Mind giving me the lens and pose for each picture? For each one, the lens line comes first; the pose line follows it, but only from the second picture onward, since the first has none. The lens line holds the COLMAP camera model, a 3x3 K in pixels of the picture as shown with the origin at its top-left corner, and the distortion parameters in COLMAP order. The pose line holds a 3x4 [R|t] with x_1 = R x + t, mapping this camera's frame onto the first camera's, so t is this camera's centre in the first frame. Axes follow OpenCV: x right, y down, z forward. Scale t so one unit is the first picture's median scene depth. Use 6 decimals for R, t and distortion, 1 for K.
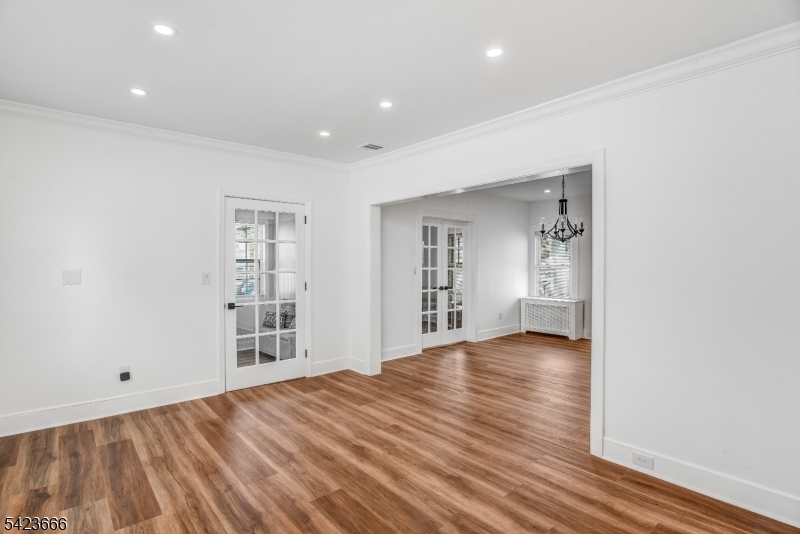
lens RADIAL K [[390.8, 0, 384.4], [0, 390.8, 275.7], [0, 0, 1]] dist [-0.014955, -0.000430]
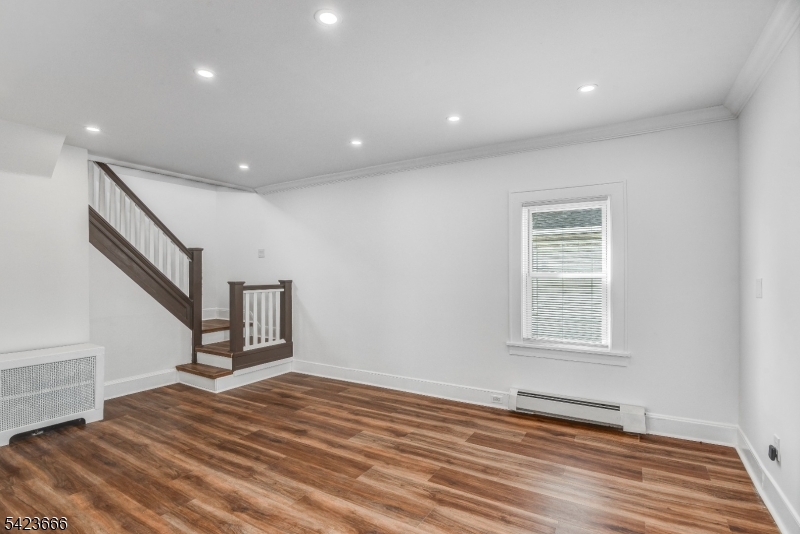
lens RADIAL K [[399.2, 0, 400.0], [0, 399.2, 267.0], [0, 0, 1]] dist [-0.014312, -0.000070]
pose [[-0.941888, 0.001793, -0.335921, 0.136354], [-0.004854, 0.999809, 0.018946, -0.060671], [0.335891, 0.019476, -0.941700, 1.970224]]
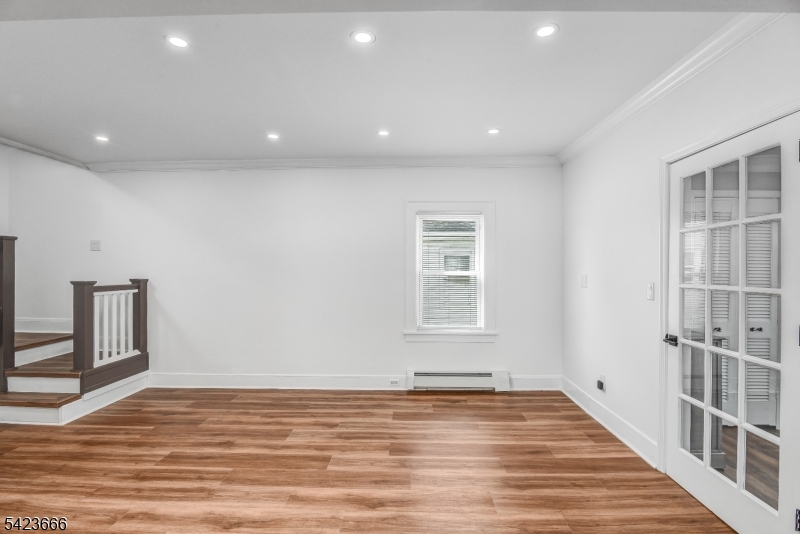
lens RADIAL K [[401.9, 0, 405.9], [0, 401.9, 264.2], [0, 0, 1]] dist [-0.013192, -0.000601]
pose [[-0.649140, -0.007725, -0.760630, 0.592023], [-0.023580, 0.999672, 0.009971, -0.059075], [0.760303, 0.024408, -0.649109, 1.817385]]
